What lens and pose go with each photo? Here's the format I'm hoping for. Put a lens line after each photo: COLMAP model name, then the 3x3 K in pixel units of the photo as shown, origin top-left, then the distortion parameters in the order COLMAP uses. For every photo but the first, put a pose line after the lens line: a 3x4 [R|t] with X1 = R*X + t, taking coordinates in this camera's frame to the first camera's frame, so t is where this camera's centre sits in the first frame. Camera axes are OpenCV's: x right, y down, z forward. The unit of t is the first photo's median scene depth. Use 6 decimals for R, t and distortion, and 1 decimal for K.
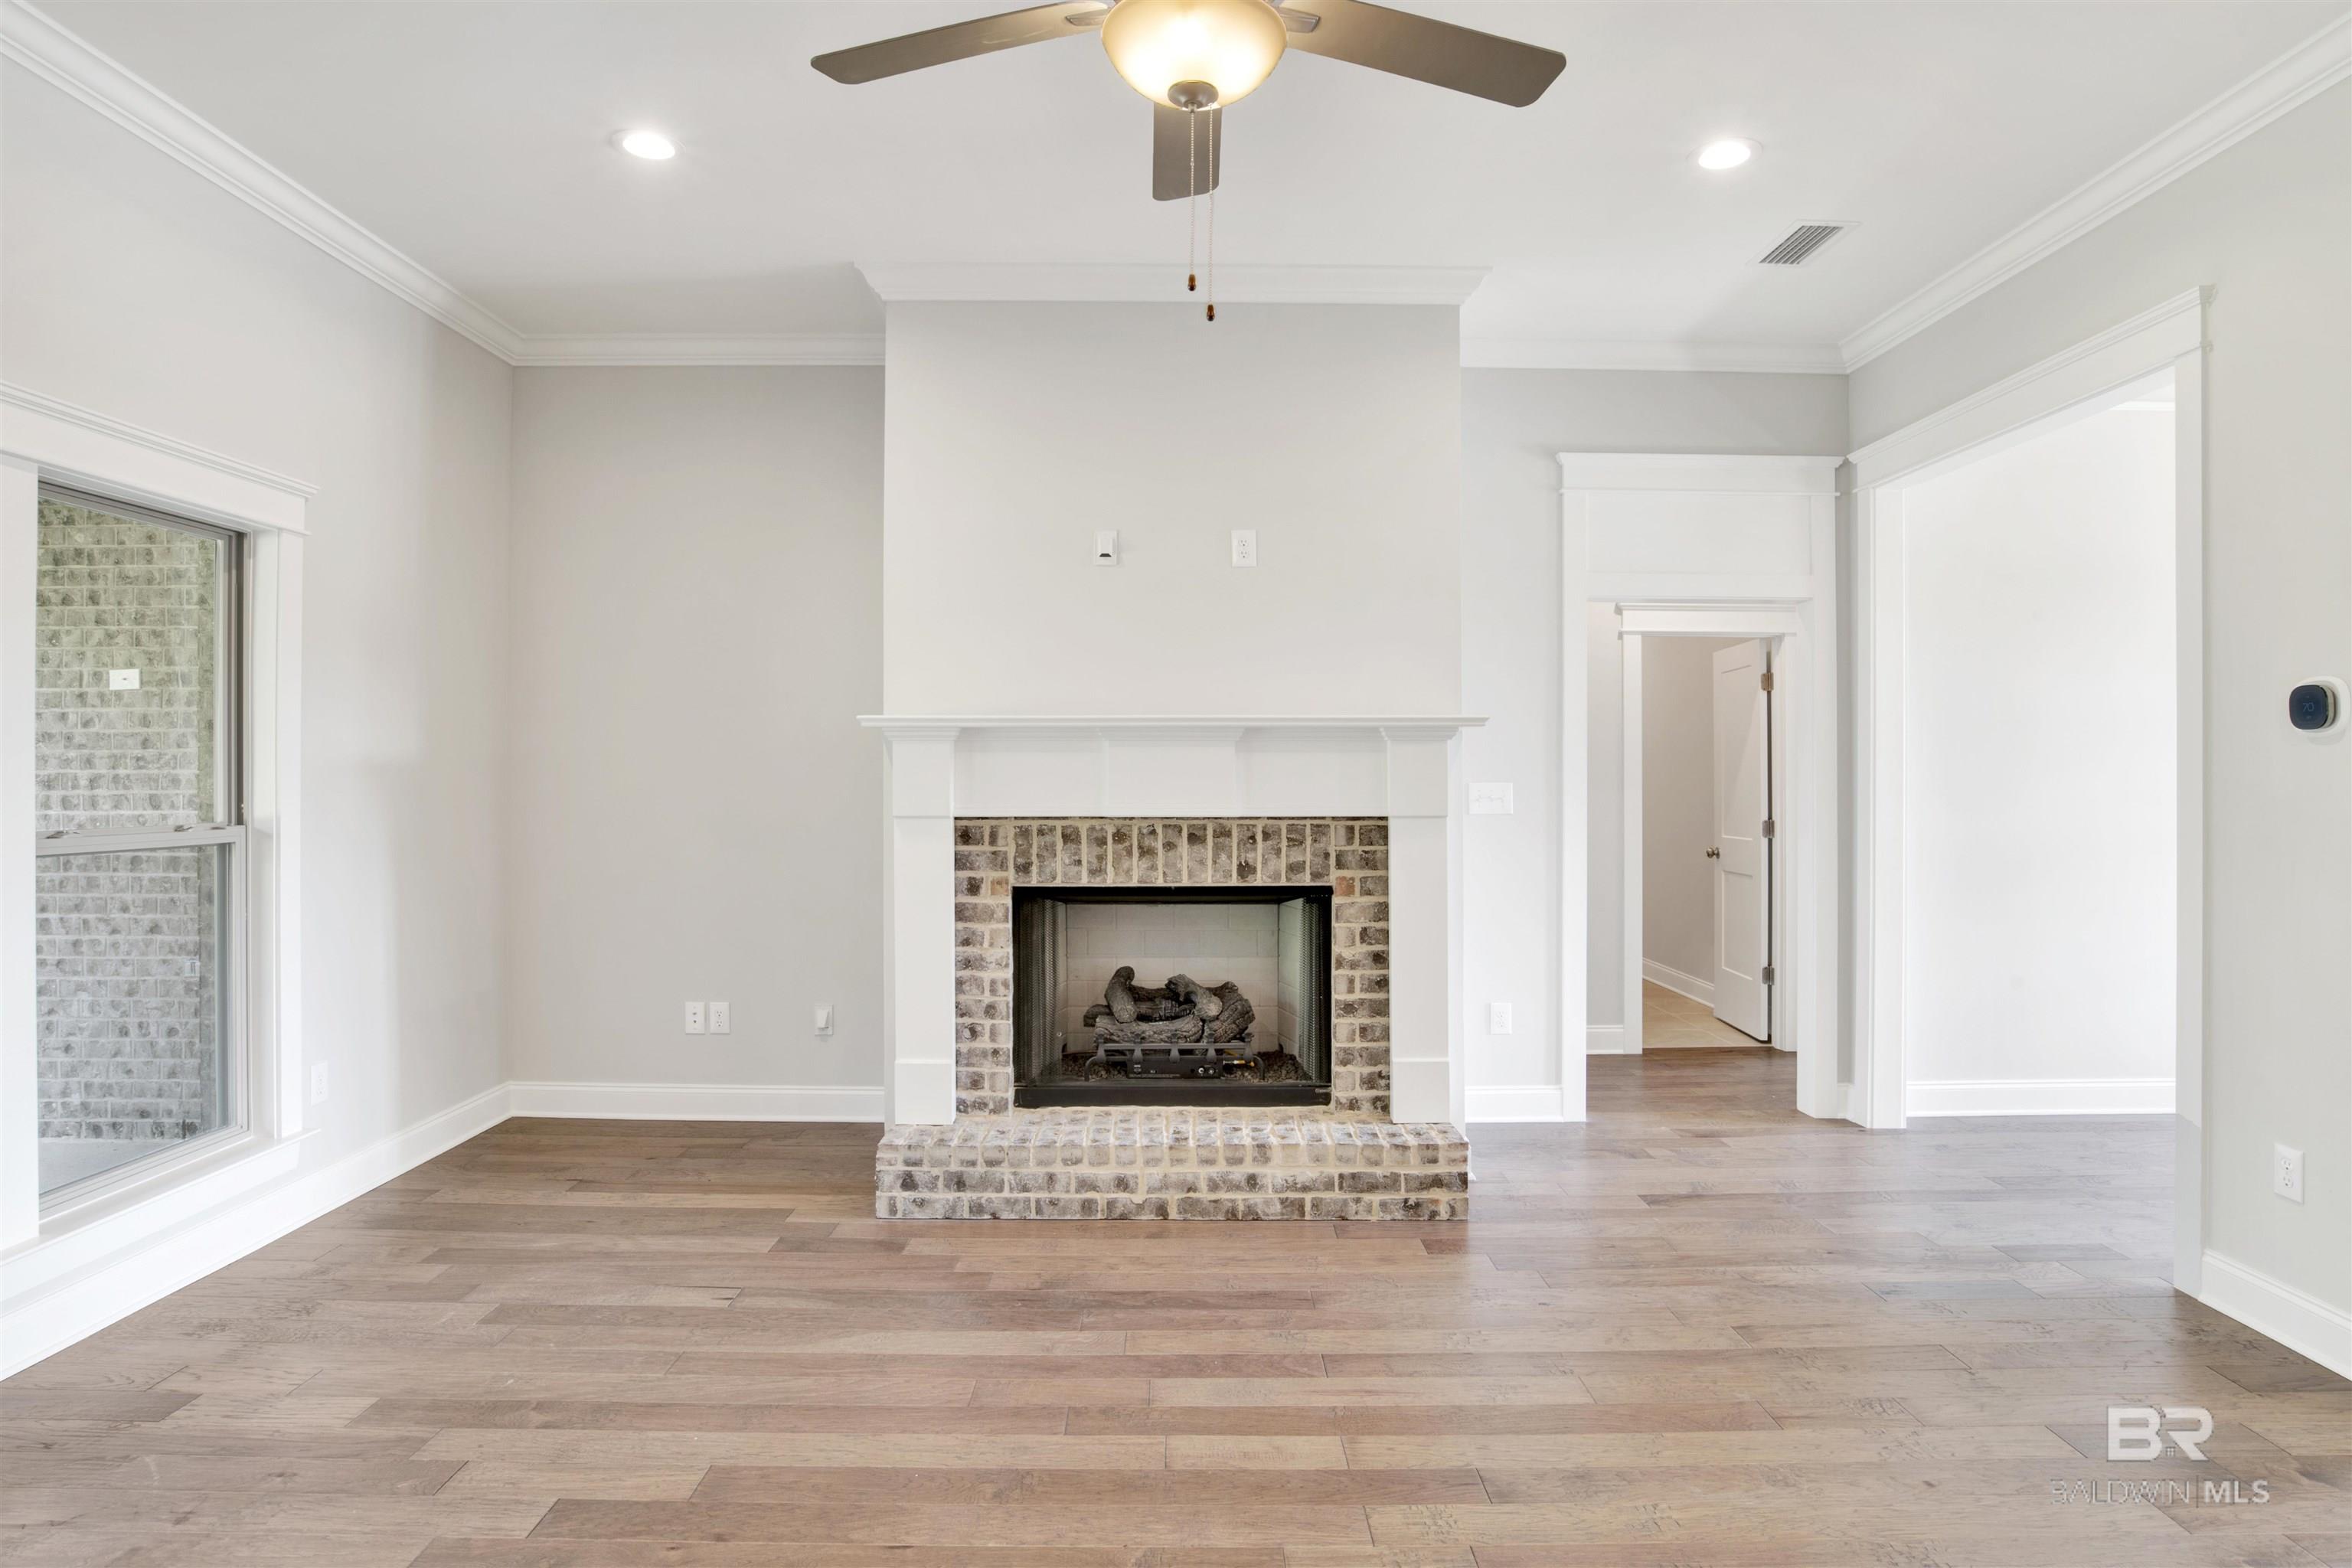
lens RADIAL K [[1343.2, 0, 1170.4], [0, 1343.2, 777.3], [0, 0, 1]] dist [-0.056078, 0.004062]
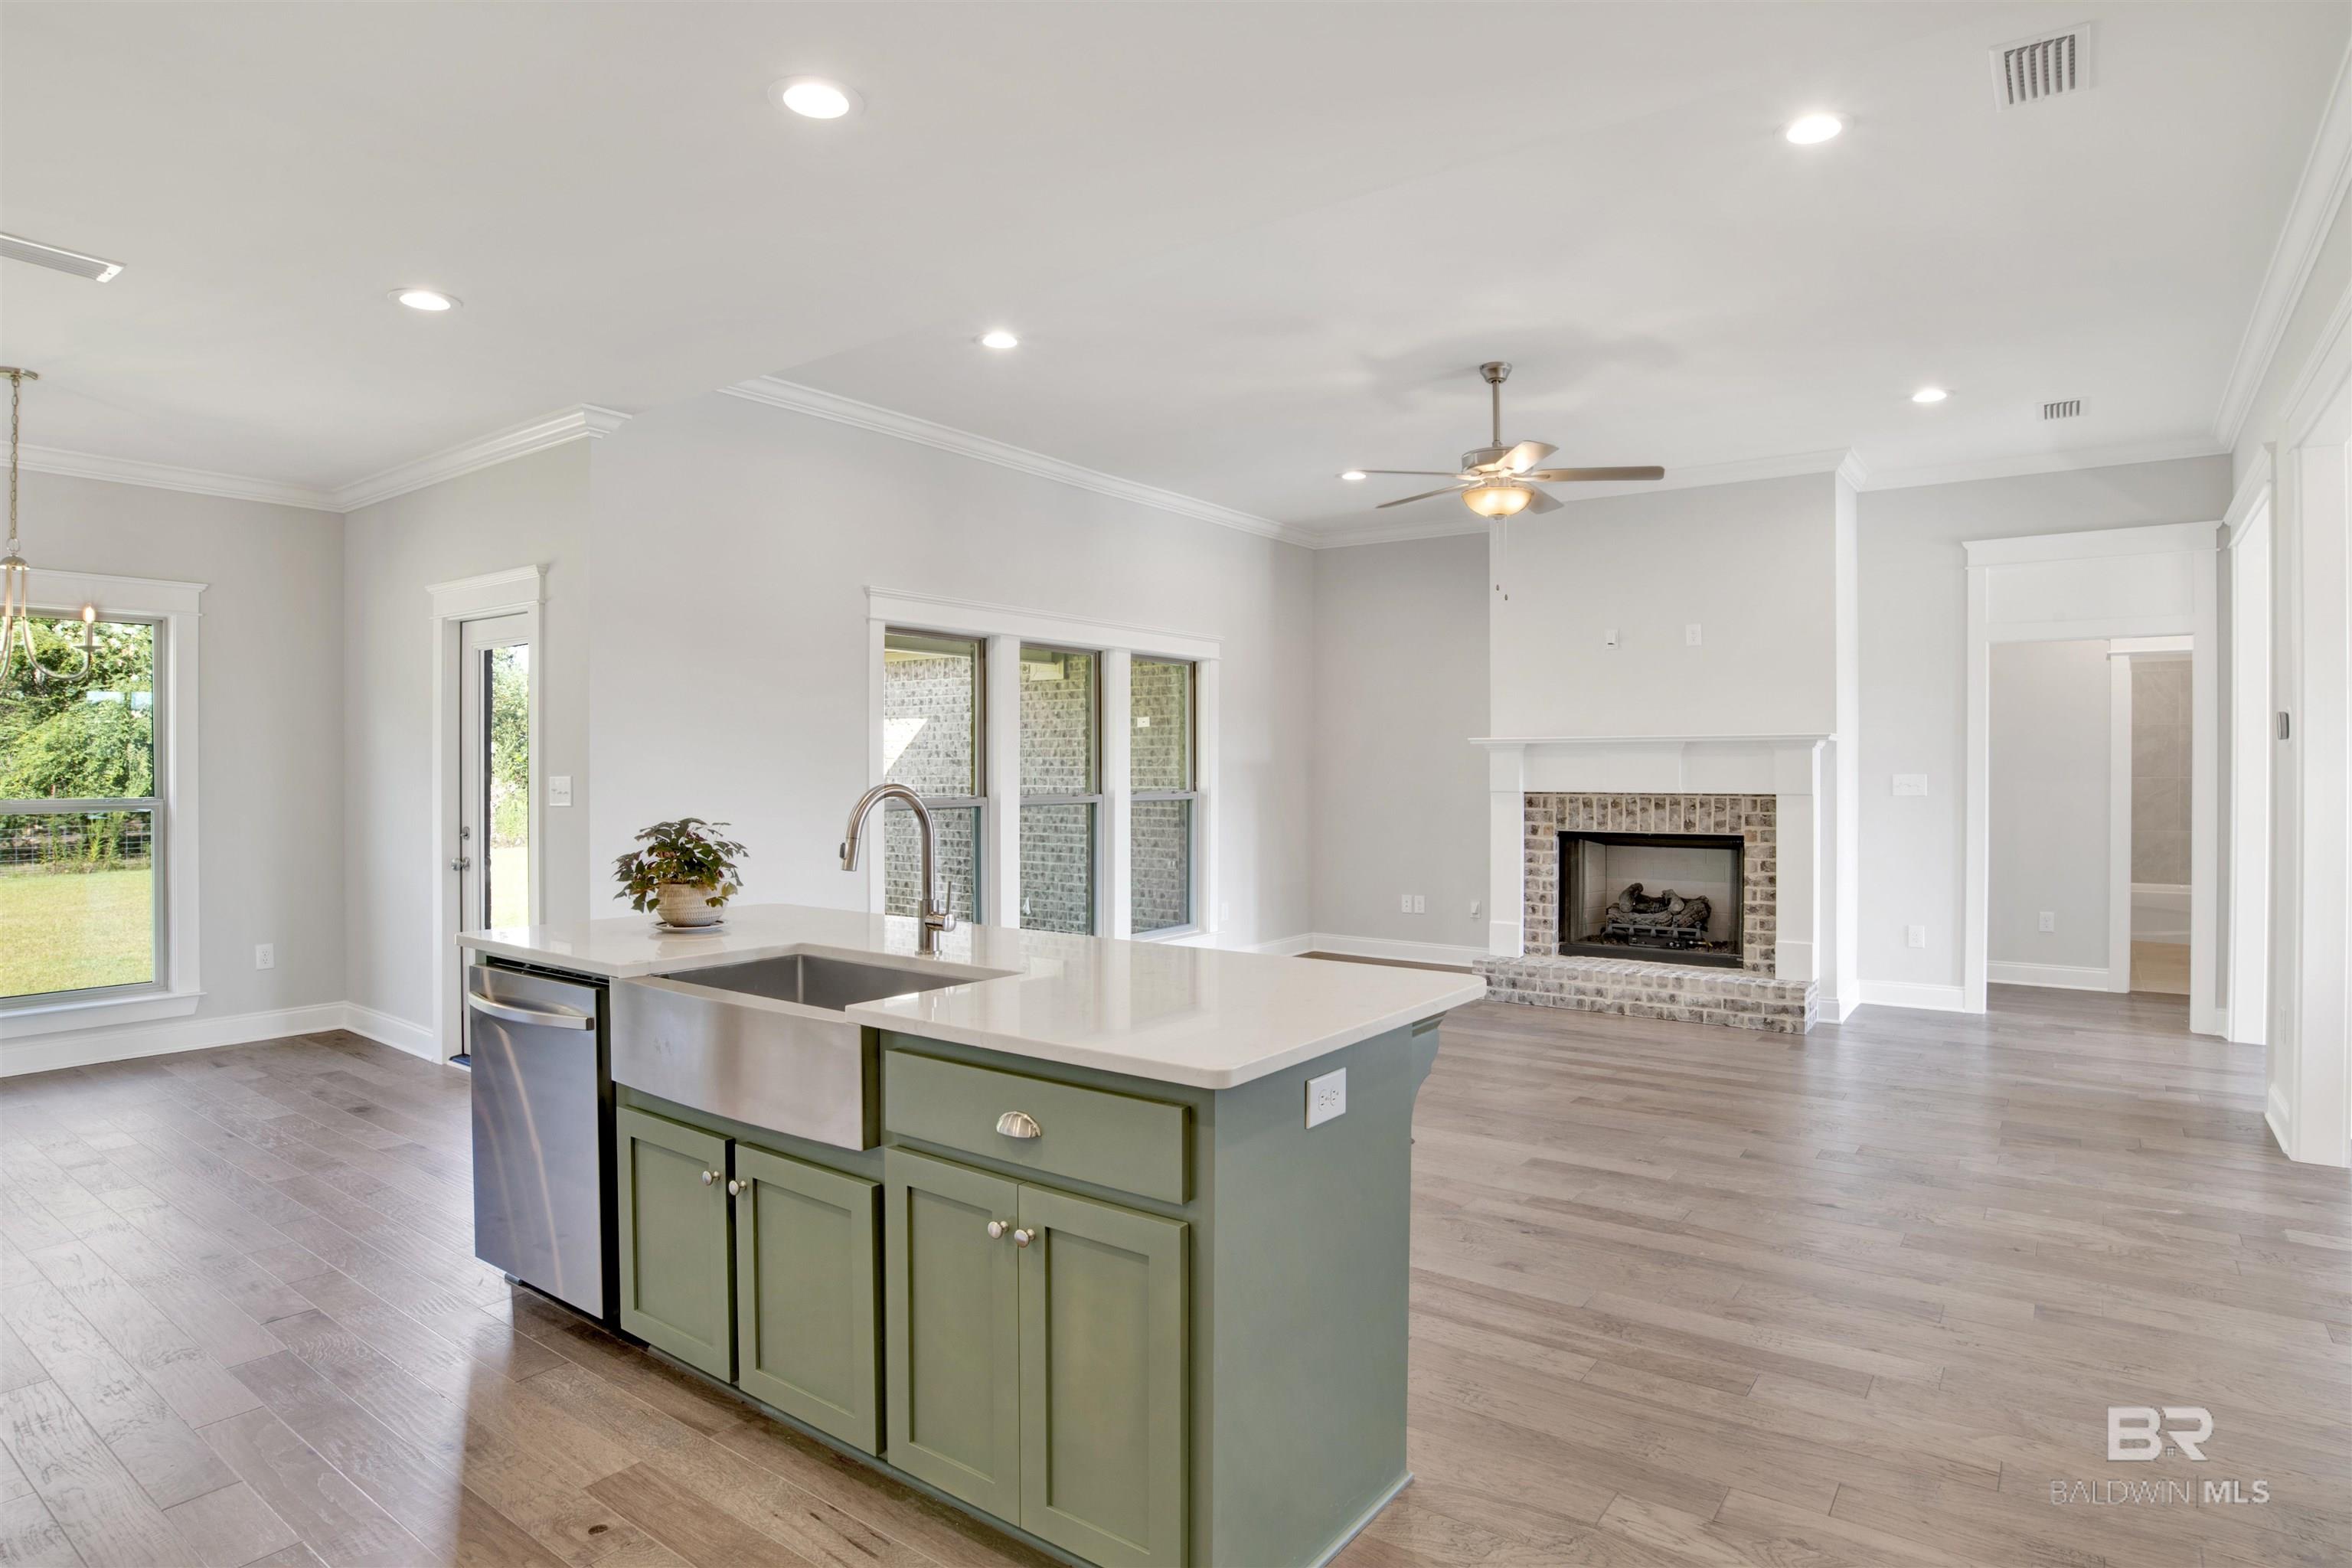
lens RADIAL K [[1235.2, 0, 1180.7], [0, 1235.2, 772.0], [0, 0, 1]] dist [-0.051156, 0.005246]
pose [[0.814406, 0.001217, -0.580295, 0.433221], [0.000294, 0.999997, 0.002510, -0.002165], [0.580296, -0.002215, 0.814403, -0.643977]]
